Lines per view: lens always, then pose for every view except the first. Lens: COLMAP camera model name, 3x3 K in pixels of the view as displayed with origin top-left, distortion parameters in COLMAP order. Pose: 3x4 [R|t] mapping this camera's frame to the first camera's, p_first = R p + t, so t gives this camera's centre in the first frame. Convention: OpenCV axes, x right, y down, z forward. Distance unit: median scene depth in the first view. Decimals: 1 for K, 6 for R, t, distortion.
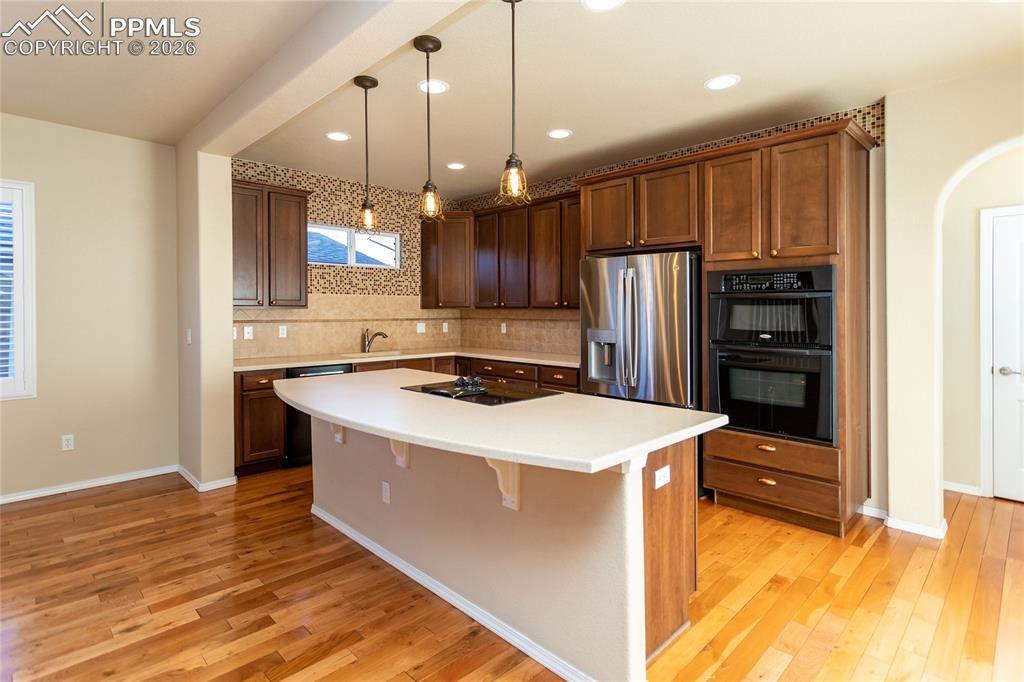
lens RADIAL K [[513.4, 0, 489.0], [0, 513.4, 315.3], [0, 0, 1]] dist [0.003149, 0.000430]
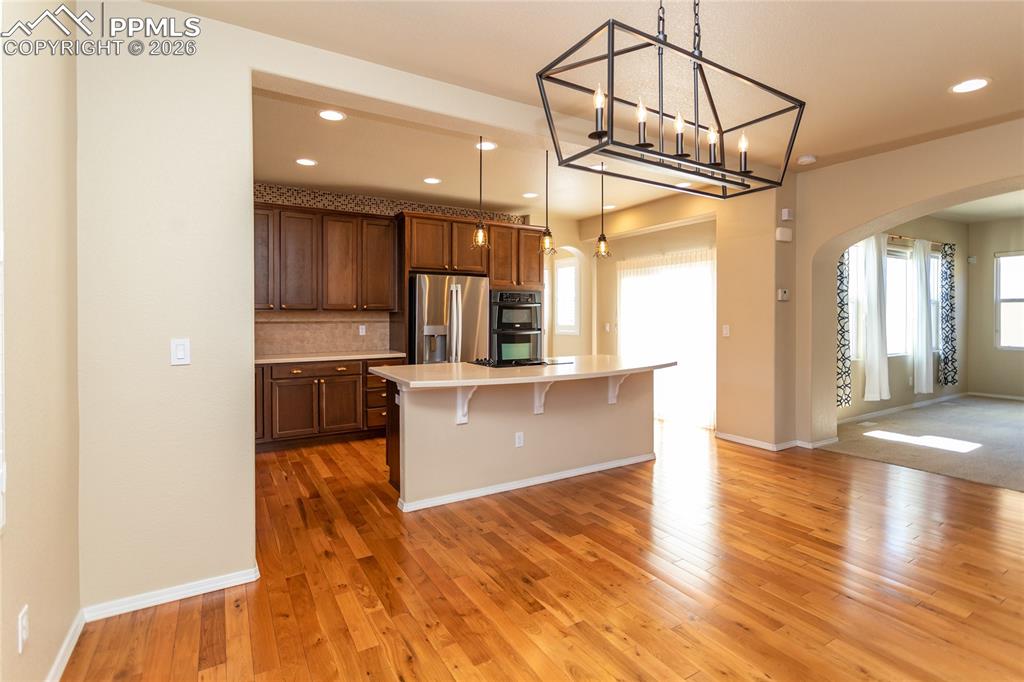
lens RADIAL K [[496.0, 0, 516.0], [0, 496.0, 320.7], [0, 0, 1]] dist [0.000794, 0.003316]
pose [[0.203713, -0.011572, 0.978962, -0.884890], [0.014907, 0.999851, 0.008716, 0.004060], [-0.978917, 0.012818, 0.203855, 0.420784]]
